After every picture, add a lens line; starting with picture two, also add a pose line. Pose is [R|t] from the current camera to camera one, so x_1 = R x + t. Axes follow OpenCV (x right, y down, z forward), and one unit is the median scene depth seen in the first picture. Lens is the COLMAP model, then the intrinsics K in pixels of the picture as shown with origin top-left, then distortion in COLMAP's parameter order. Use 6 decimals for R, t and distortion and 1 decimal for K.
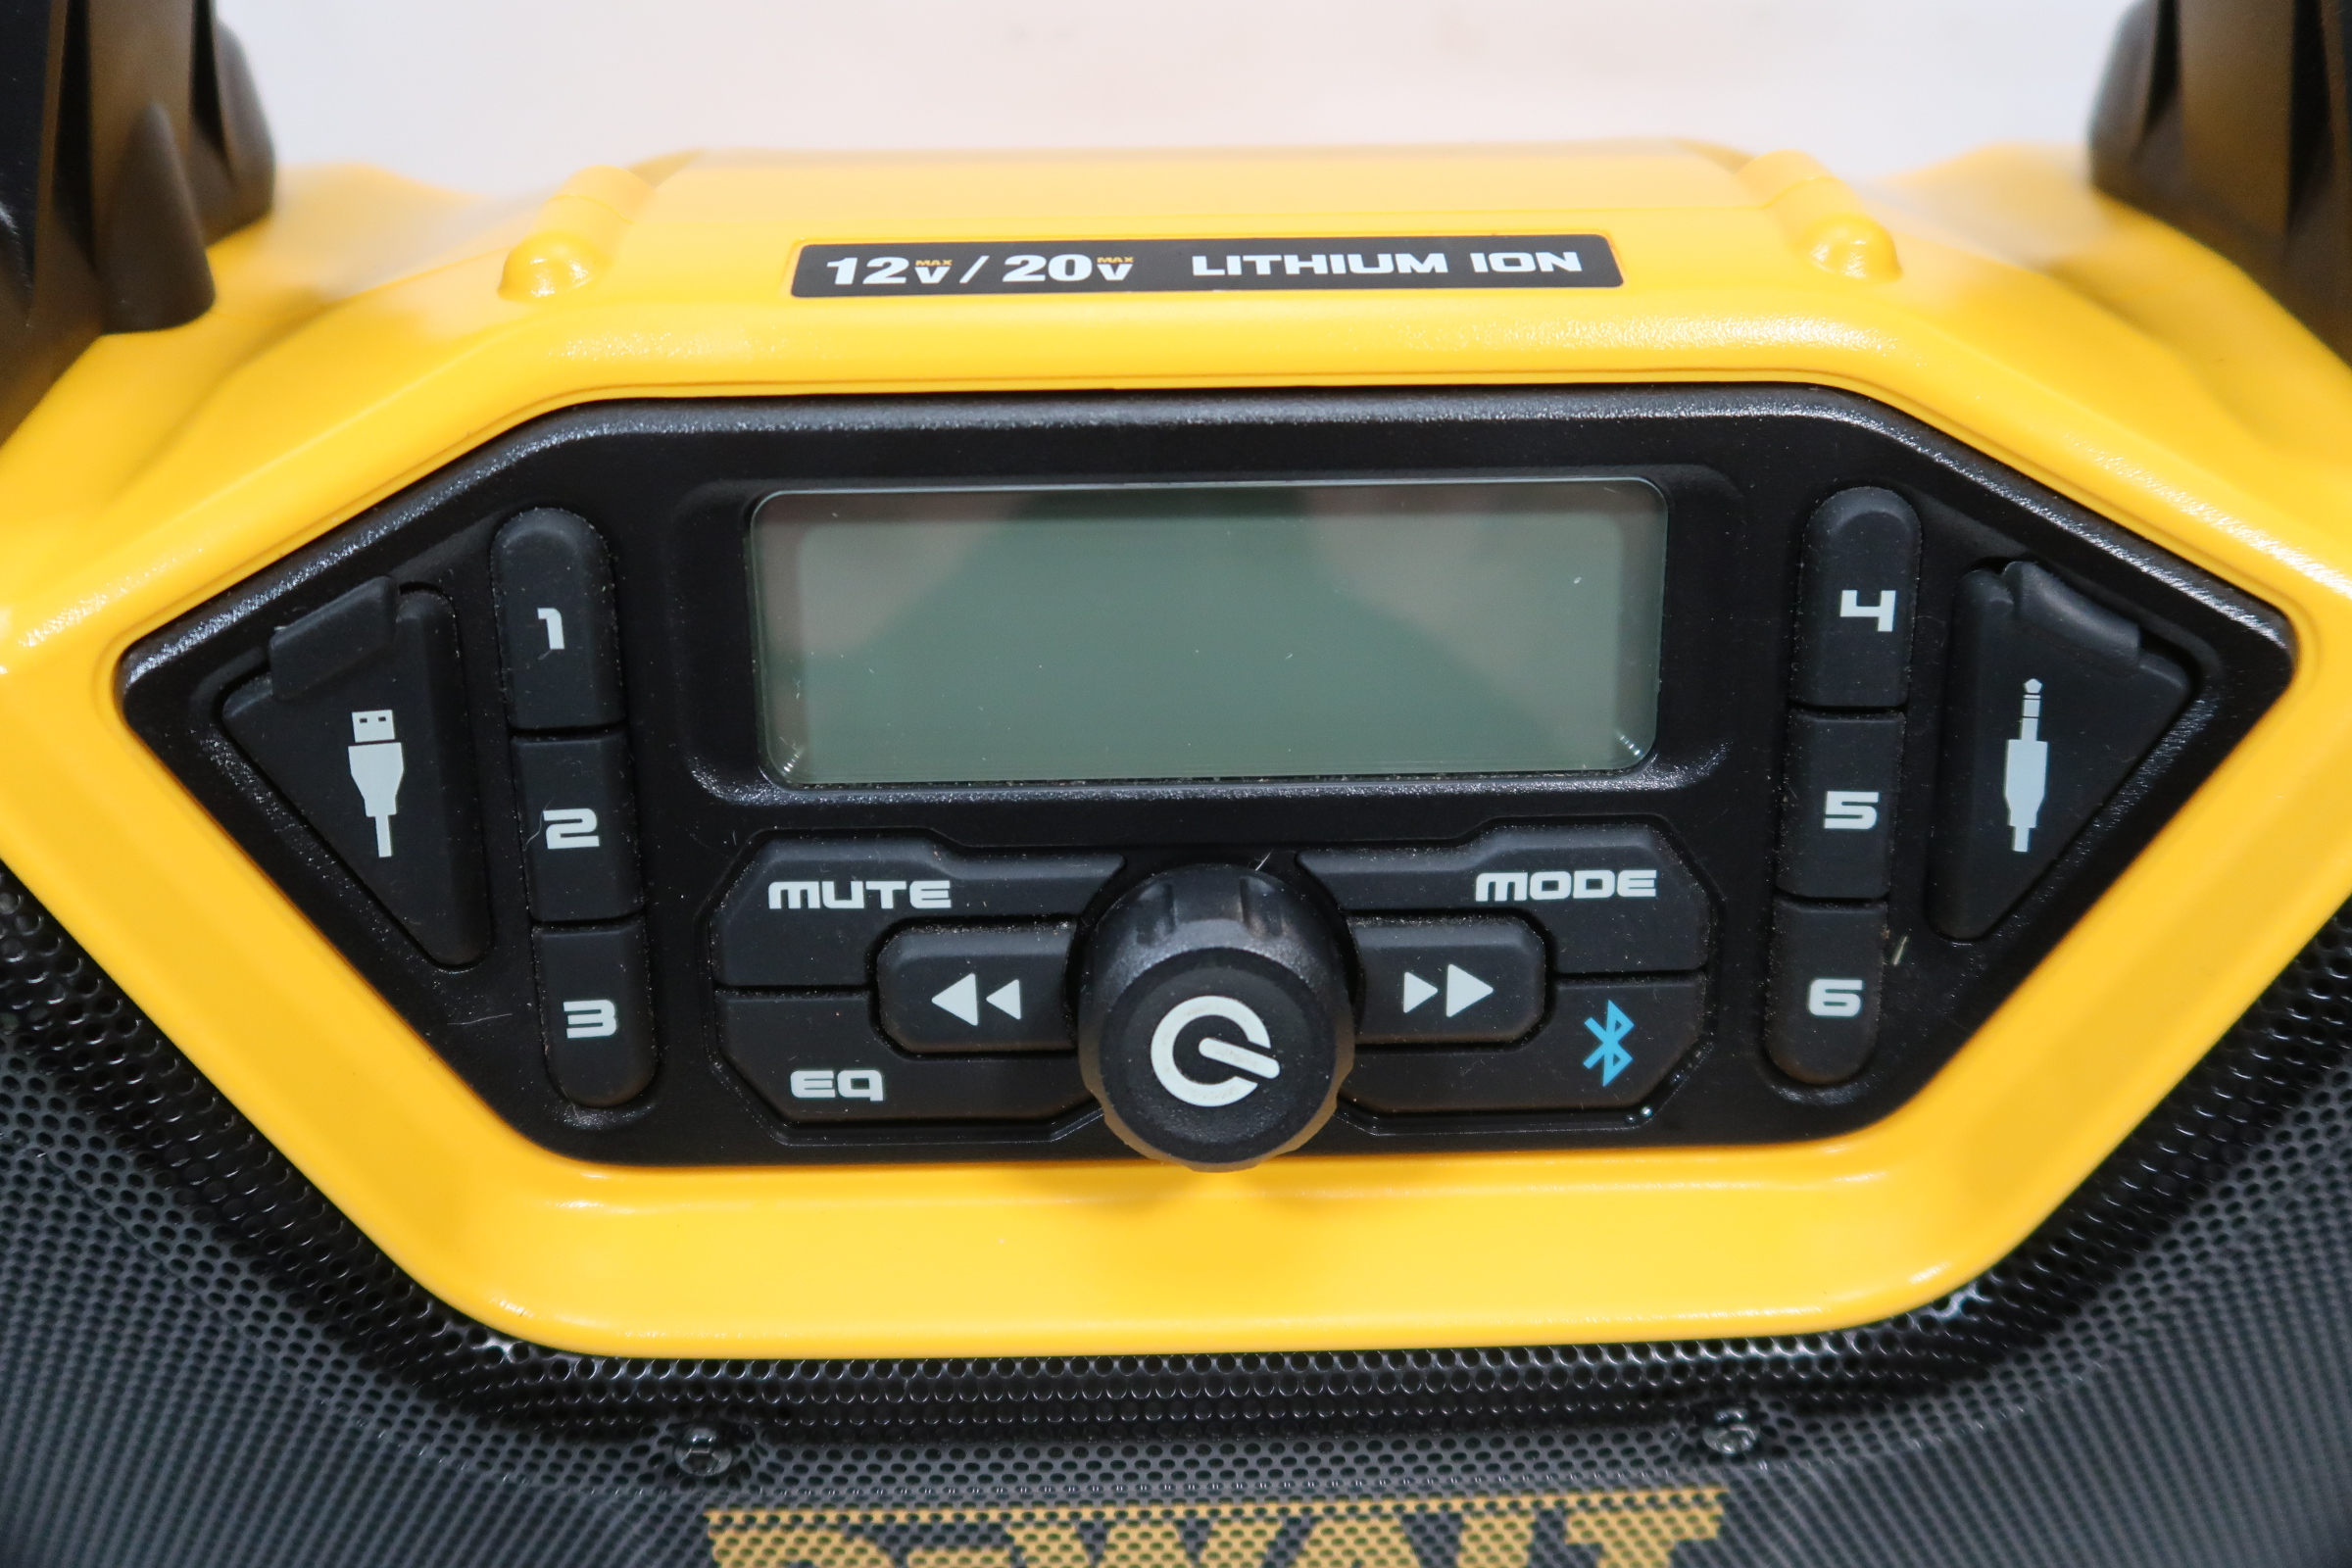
lens RADIAL K [[1813.9, 0, 1178.4], [0, 1813.9, 769.4], [0, 0, 1]] dist [0.001292, 0.000901]
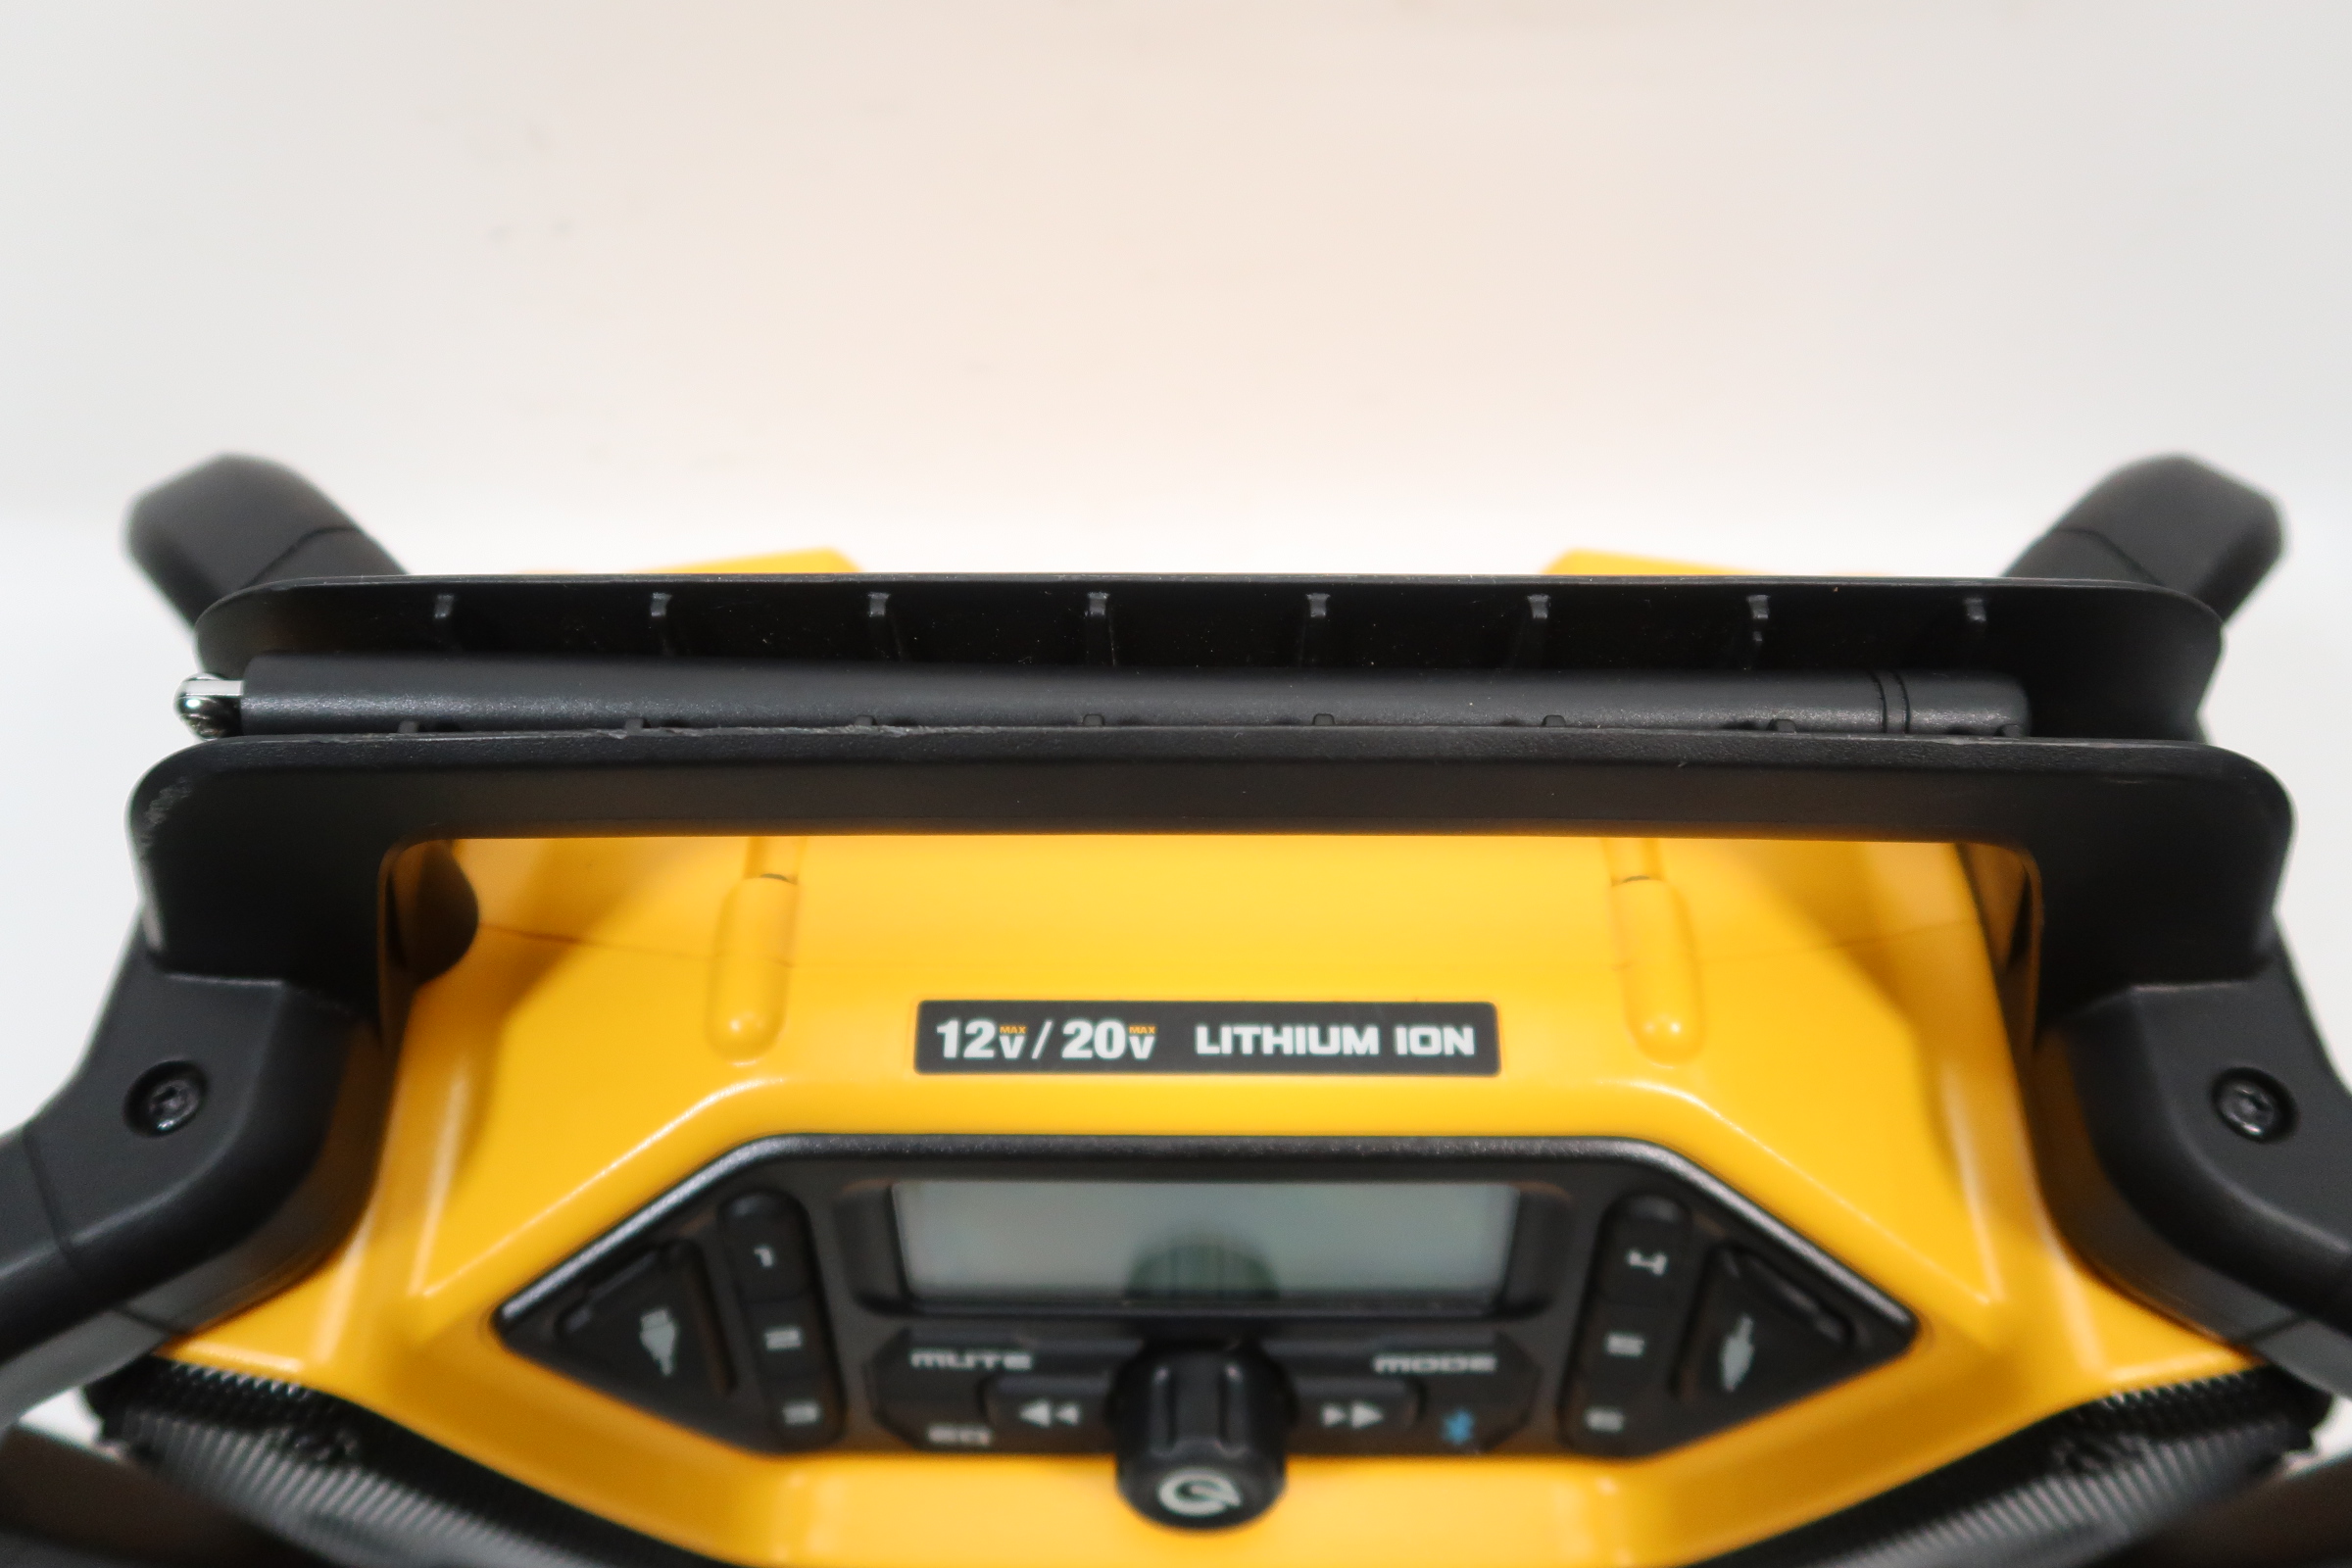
lens RADIAL K [[1725.8, 0, 1175.0], [0, 1725.8, 790.1], [0, 0, 1]] dist [0.003259, 0.001245]
pose [[0.999696, 0.021948, -0.011239, 0.001461], [-0.015925, 0.922662, 0.385280, -0.935354], [0.018826, -0.384984, 0.922731, -0.154219]]
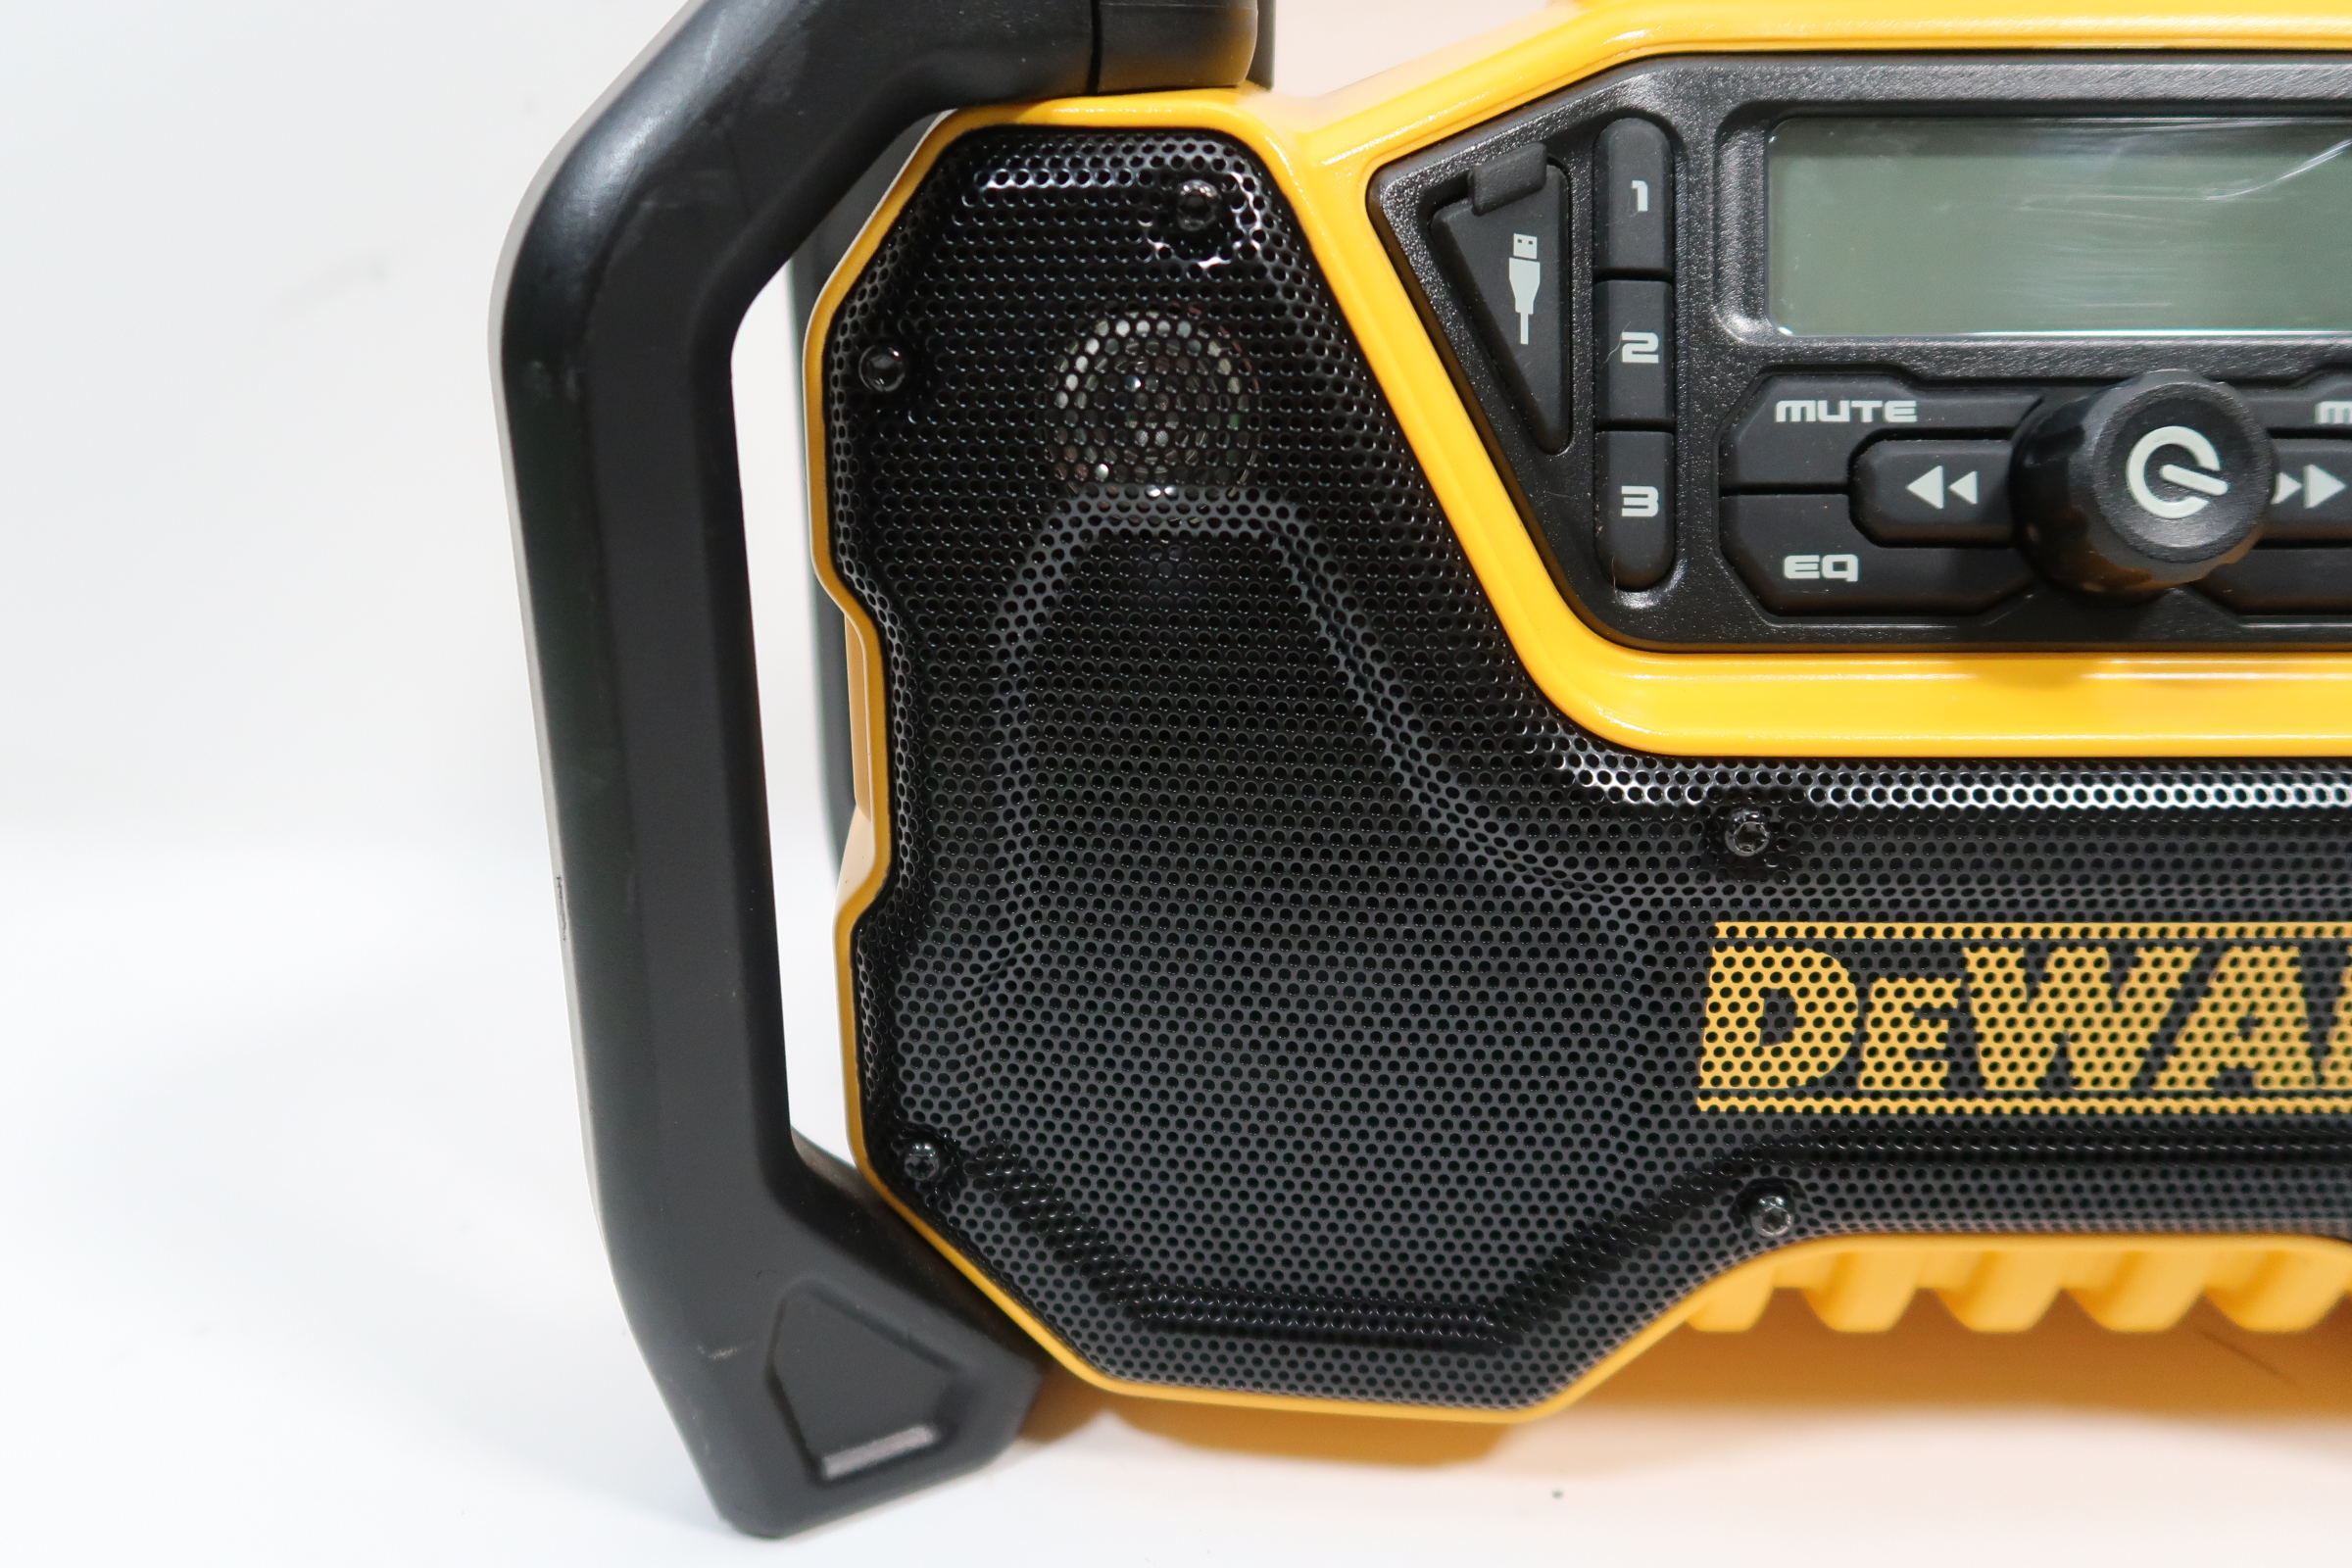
lens RADIAL K [[1813.9, 0, 1183.6], [0, 1813.9, 782.6], [0, 0, 1]] dist [0.001292, 0.000901]
pose [[0.999793, 0.011810, -0.016583, -0.627239], [-0.016005, 0.959372, -0.281689, 0.701090], [0.012582, 0.281896, 0.959362, -0.187017]]
